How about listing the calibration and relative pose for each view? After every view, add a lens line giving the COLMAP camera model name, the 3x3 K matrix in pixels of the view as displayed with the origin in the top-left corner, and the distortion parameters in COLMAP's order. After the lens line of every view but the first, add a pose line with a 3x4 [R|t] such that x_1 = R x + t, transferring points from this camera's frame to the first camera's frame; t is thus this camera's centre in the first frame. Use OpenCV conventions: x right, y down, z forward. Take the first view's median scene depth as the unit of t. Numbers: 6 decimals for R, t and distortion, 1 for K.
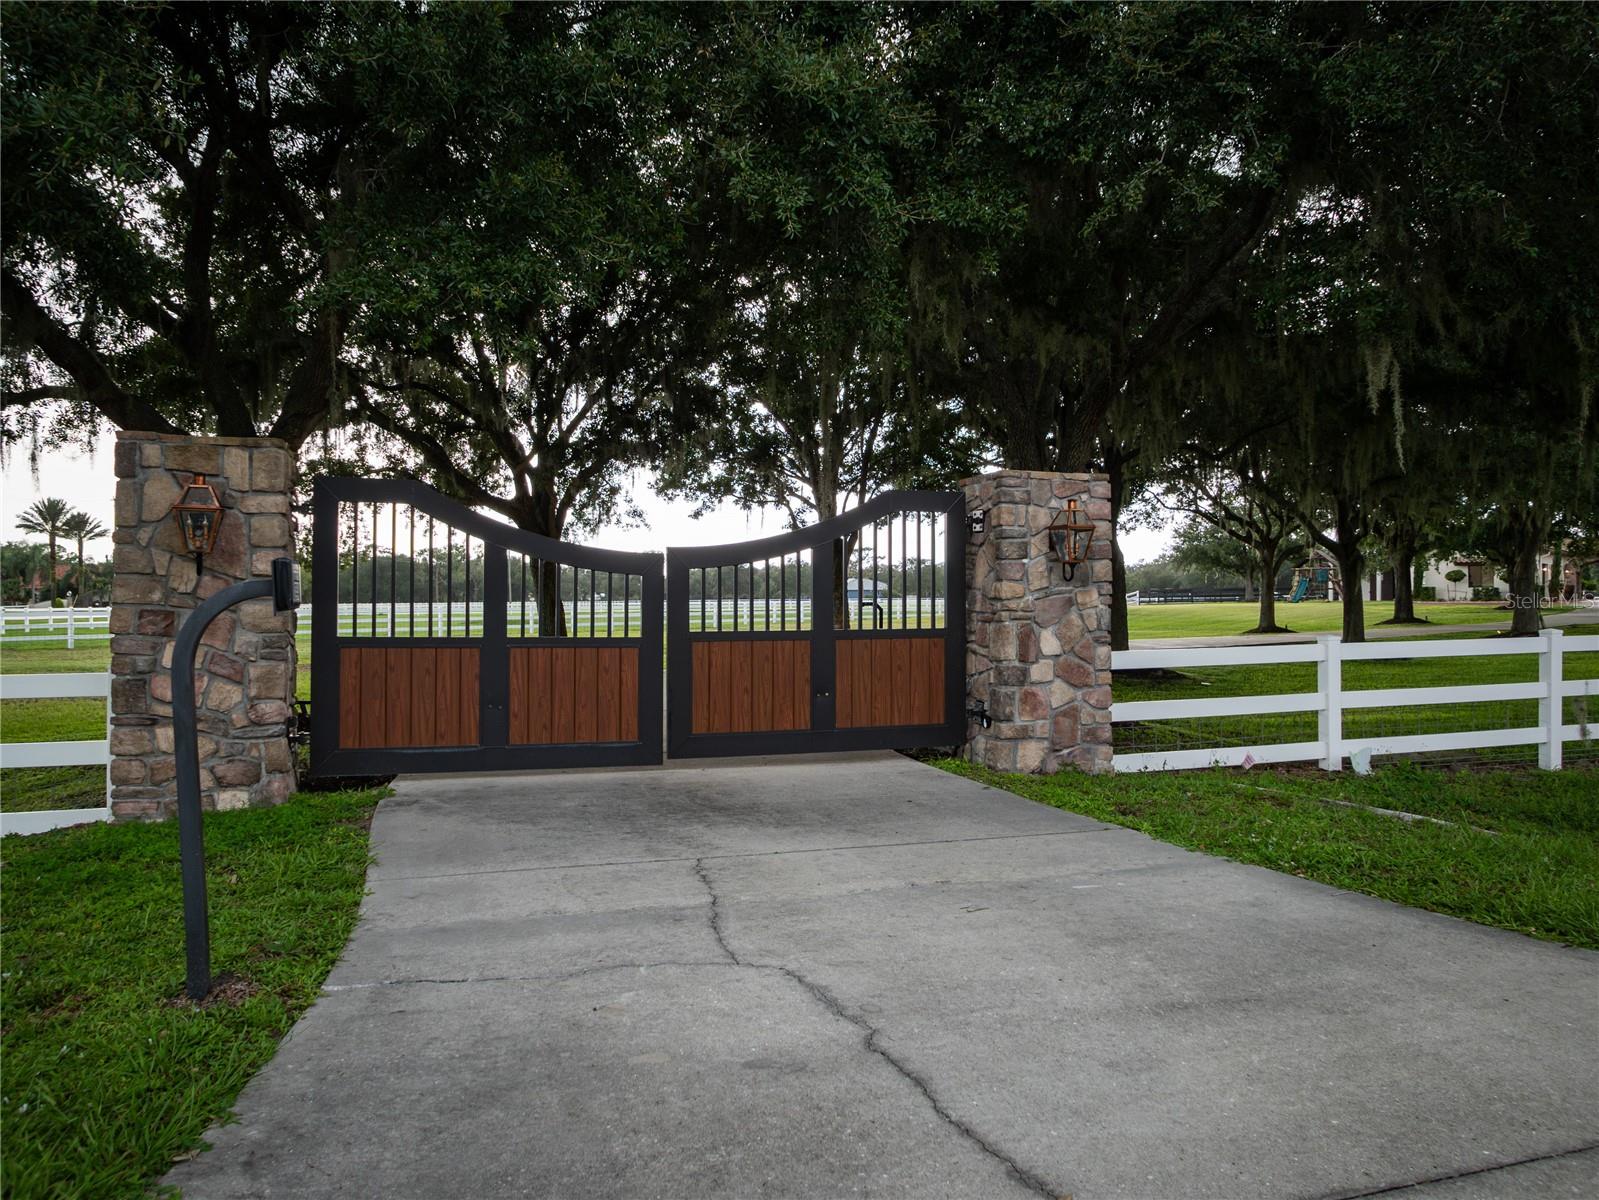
lens RADIAL K [[1128.7, 0, 801.7], [0, 1128.7, 598.1], [0, 0, 1]] dist [-0.001517, -0.000036]
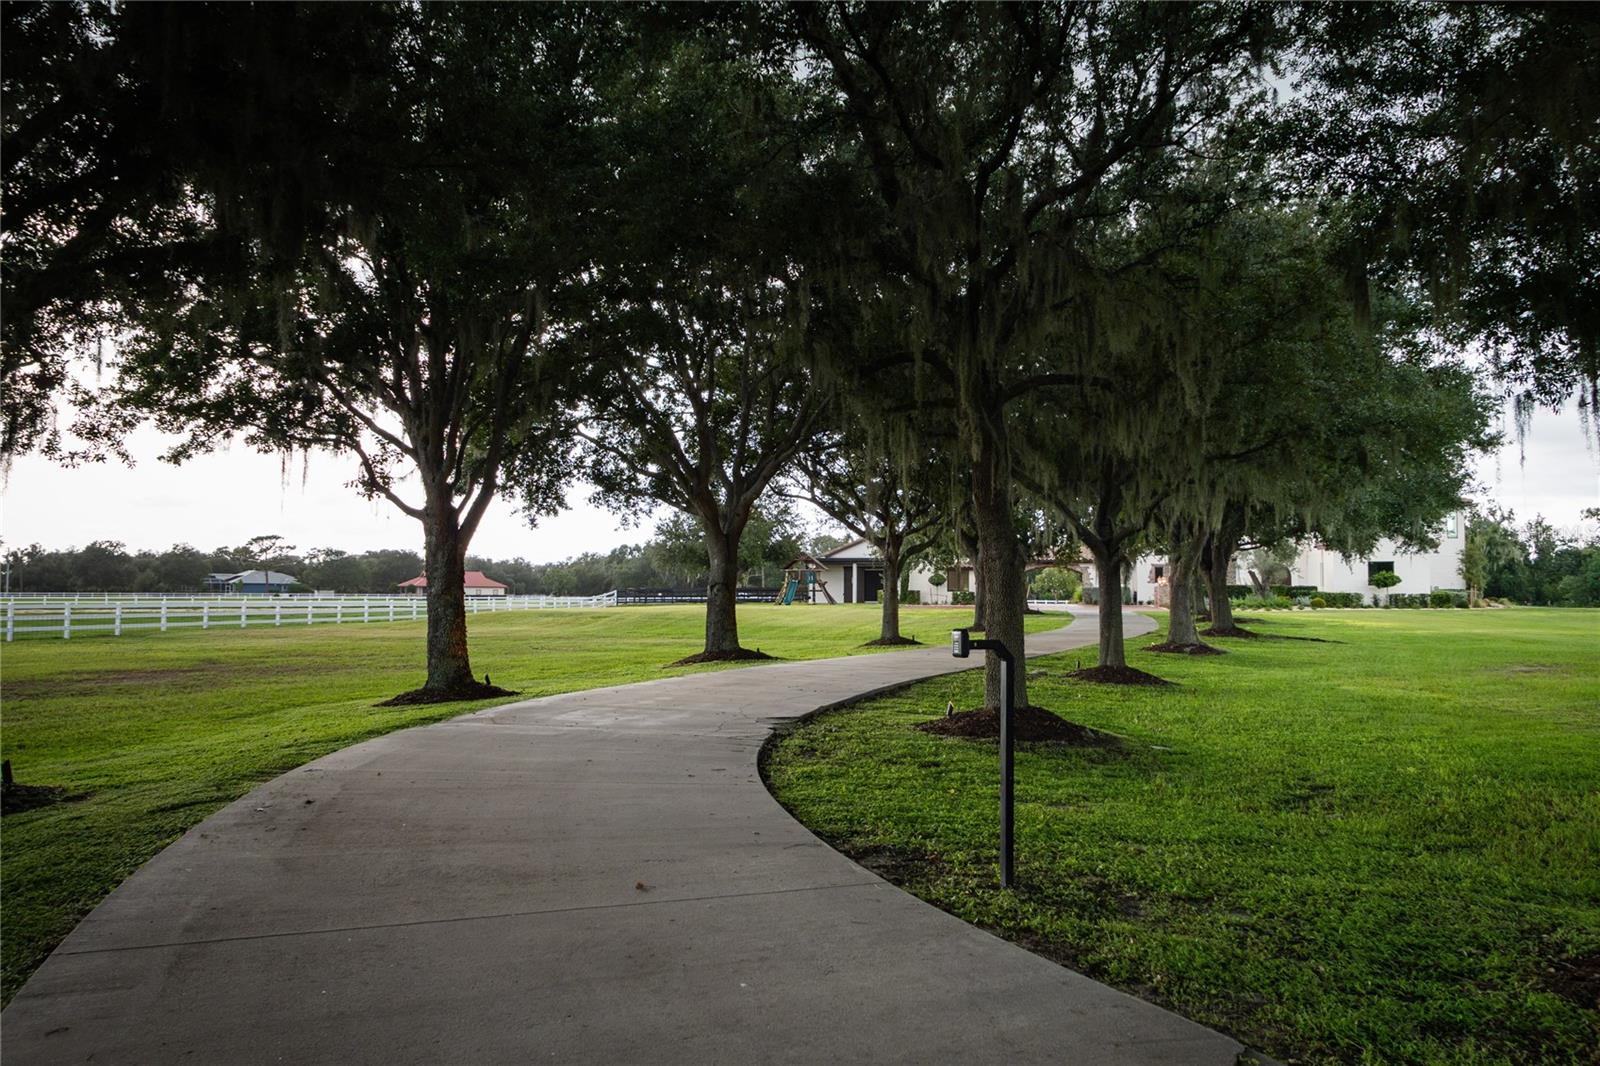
lens RADIAL K [[1186.5, 0, 794.3], [0, 1186.5, 532.2], [0, 0, 1]] dist [-0.004911, 0.000819]
pose [[0.888748, 0.032599, 0.457236, -0.028597], [-0.007560, 0.998375, -0.056484, -0.001219], [-0.458334, 0.046743, 0.887550, 0.104696]]
